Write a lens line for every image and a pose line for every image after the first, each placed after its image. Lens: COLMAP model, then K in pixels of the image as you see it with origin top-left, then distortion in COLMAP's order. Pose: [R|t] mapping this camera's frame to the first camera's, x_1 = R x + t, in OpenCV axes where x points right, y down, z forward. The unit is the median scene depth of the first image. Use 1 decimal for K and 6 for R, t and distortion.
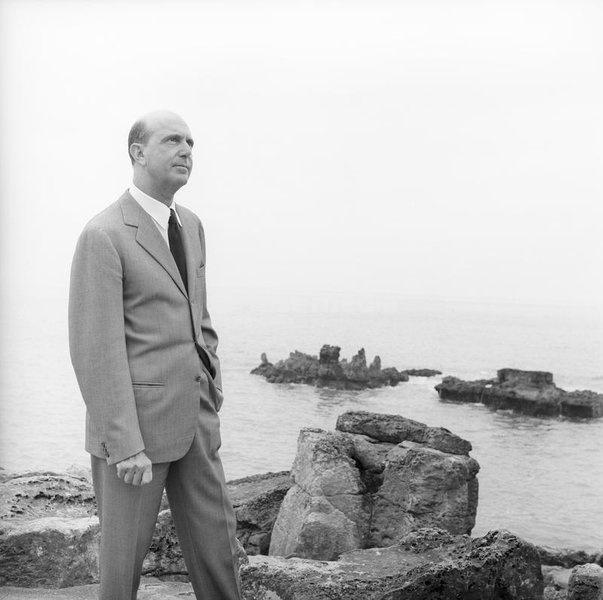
lens RADIAL K [[888.9, 0, 304.8], [0, 888.9, 303.3], [0, 0, 1]] dist [-0.018716, 0.000000]
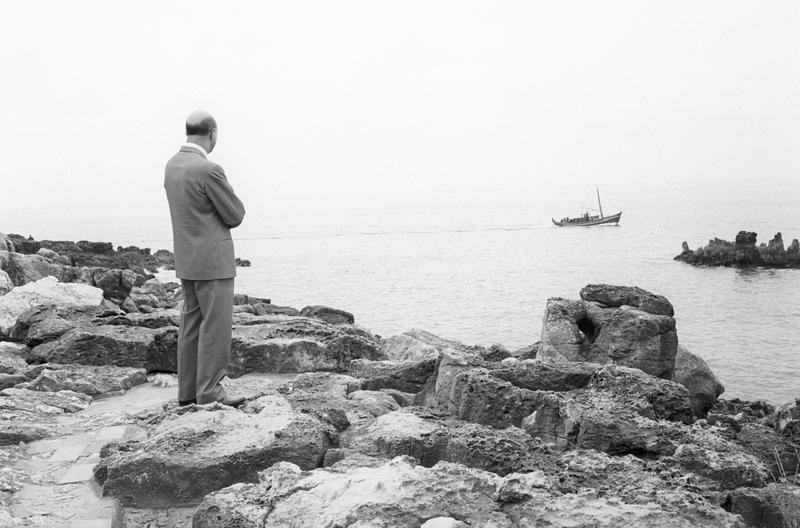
lens RADIAL K [[762.7, 0, 395.2], [0, 762.7, 259.7], [0, 0, 1]] dist [-0.018047, 0.000000]
pose [[0.917053, -0.039733, -0.396781, 0.272004], [0.068036, 0.996024, 0.057505, 0.000910], [0.392919, -0.079730, 0.916110, -0.166168]]
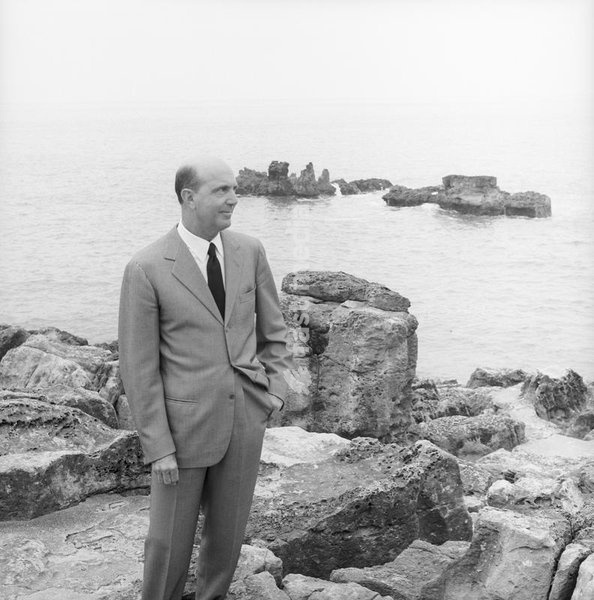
lens RADIAL K [[872.8, 0, 295.3], [0, 872.8, 299.3], [0, 0, 1]] dist [-0.033394, 0.000000]
pose [[0.996987, -0.068015, 0.037293, 0.013905], [0.059025, 0.977157, 0.204158, -0.066696], [-0.050327, -0.201342, 0.978227, -0.010039]]
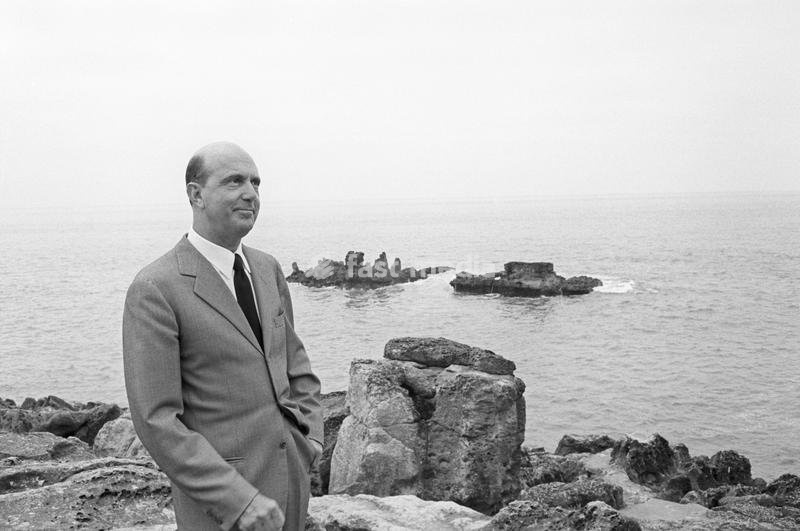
lens RADIAL K [[800.3, 0, 404.4], [0, 800.3, 246.9], [0, 0, 1]] dist [-0.054594, 0.000000]
pose [[0.993398, -0.069685, 0.091123, -0.021373], [0.065743, 0.996795, 0.045581, -0.033951], [-0.094007, -0.039290, 0.994796, 0.075073]]
